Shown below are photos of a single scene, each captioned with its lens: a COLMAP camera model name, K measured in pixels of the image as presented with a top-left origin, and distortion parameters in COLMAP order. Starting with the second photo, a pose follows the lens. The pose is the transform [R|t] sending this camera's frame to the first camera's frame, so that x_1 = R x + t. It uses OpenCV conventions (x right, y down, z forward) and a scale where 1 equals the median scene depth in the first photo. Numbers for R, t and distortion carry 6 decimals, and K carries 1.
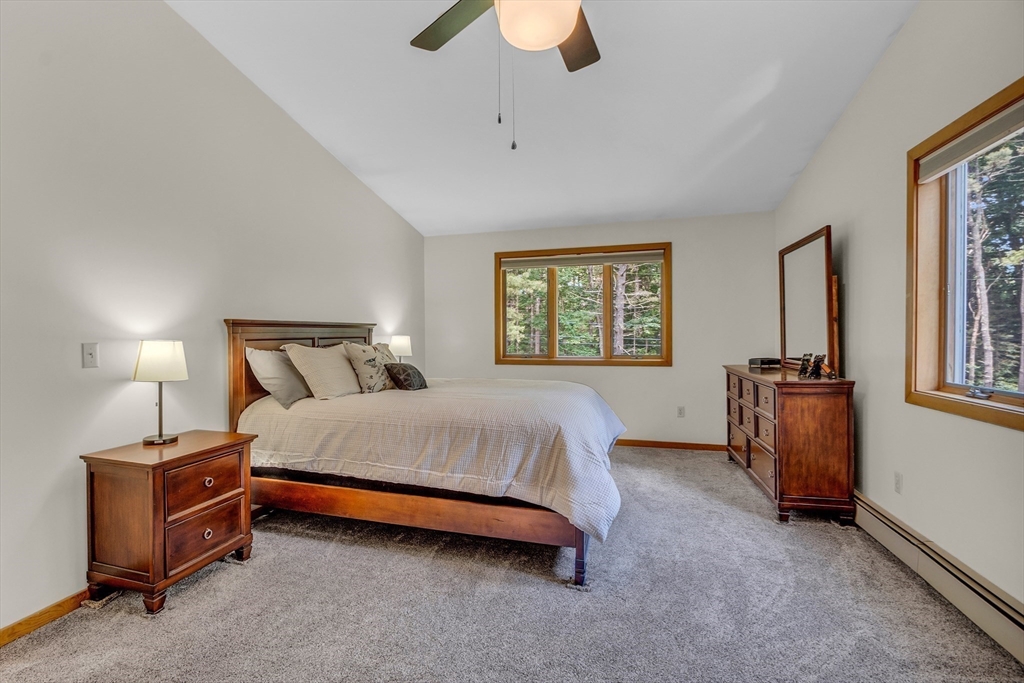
lens RADIAL K [[470.0, 0, 483.3], [0, 470.0, 344.8], [0, 0, 1]] dist [-0.011322, 0.001013]
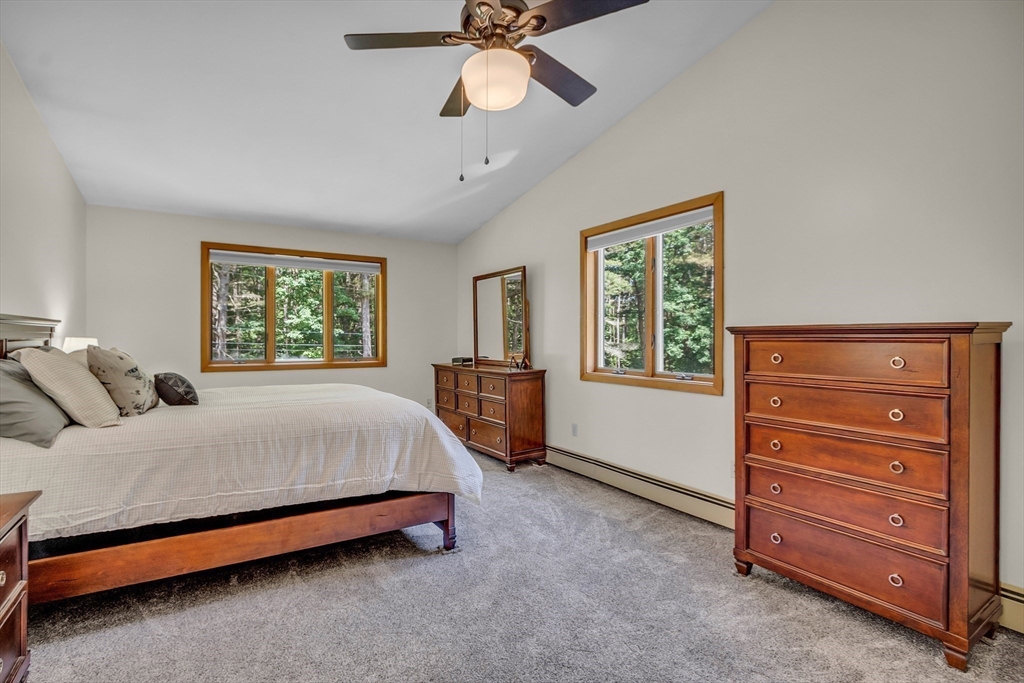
lens RADIAL K [[470.0, 0, 483.3], [0, 470.0, 344.8], [0, 0, 1]] dist [-0.011322, 0.001013]
pose [[0.665577, -0.000982, 0.746328, -0.501286], [0.009005, 0.999937, -0.006716, 0.004056], [-0.746275, 0.011191, 0.665544, 0.116869]]
